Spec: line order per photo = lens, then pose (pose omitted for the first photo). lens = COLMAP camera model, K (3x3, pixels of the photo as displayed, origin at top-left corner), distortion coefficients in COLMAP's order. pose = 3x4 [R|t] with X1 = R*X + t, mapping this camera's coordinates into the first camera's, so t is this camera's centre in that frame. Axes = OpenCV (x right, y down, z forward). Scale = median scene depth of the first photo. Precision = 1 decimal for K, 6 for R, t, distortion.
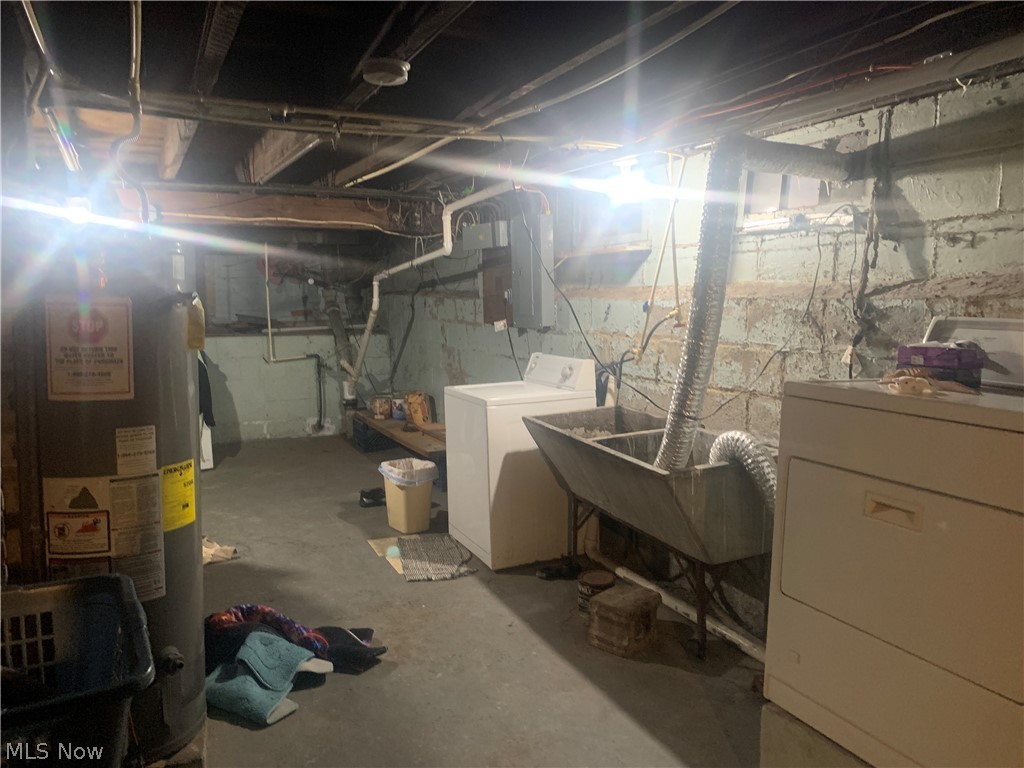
lens RADIAL K [[777.6, 0, 512.8], [0, 777.6, 383.8], [0, 0, 1]] dist [0.034104, -0.046246]
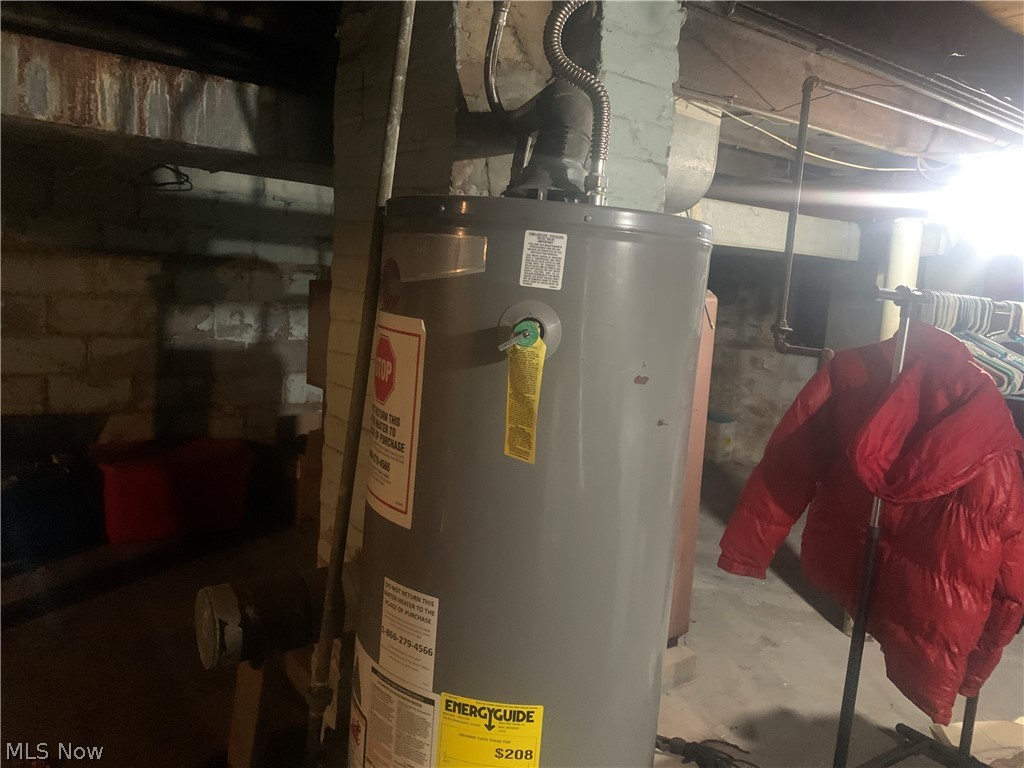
lens RADIAL K [[777.6, 0, 511.9], [0, 777.6, 385.0], [0, 0, 1]] dist [0.034104, -0.046246]
pose [[0.183186, 0.129515, -0.974510, -0.019080], [-0.182606, 0.978515, 0.095721, -0.123447], [0.965970, 0.160417, 0.202900, 0.939601]]
